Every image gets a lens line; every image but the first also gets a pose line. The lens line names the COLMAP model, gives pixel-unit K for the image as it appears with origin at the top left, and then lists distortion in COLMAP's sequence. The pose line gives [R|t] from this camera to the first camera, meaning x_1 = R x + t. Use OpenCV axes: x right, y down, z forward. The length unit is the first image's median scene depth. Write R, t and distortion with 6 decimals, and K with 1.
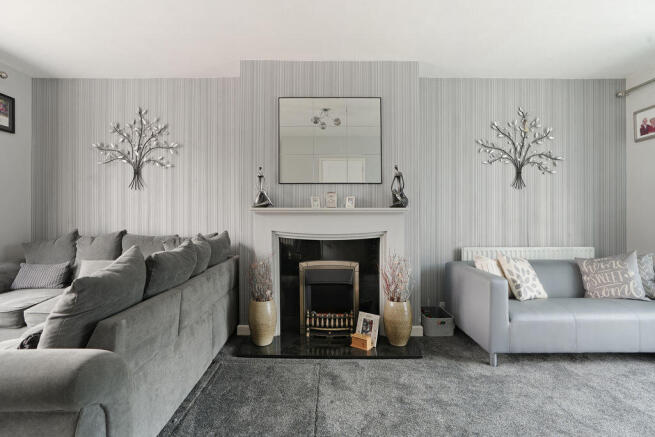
lens RADIAL K [[305.1, 0, 331.6], [0, 305.1, 218.8], [0, 0, 1]] dist [-0.000014, 0.000658]
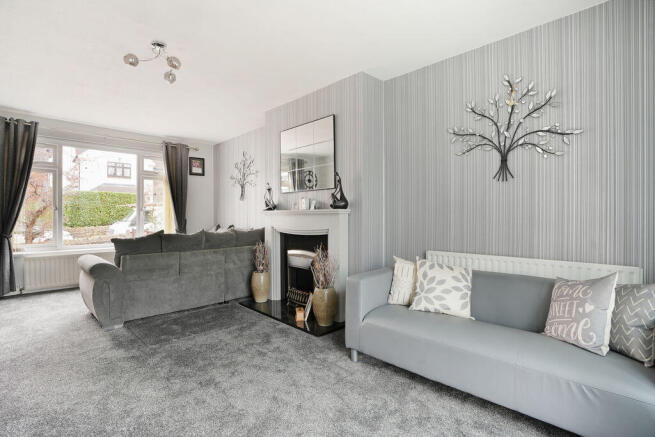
lens RADIAL K [[308.8, 0, 328.9], [0, 308.8, 214.3], [0, 0, 1]] dist [-0.034795, 0.000300]
pose [[0.697845, -0.001981, -0.716246, 1.004292], [0.000025, 0.999996, -0.002741, -0.013851], [0.716249, 0.001895, 0.697842, 0.167621]]
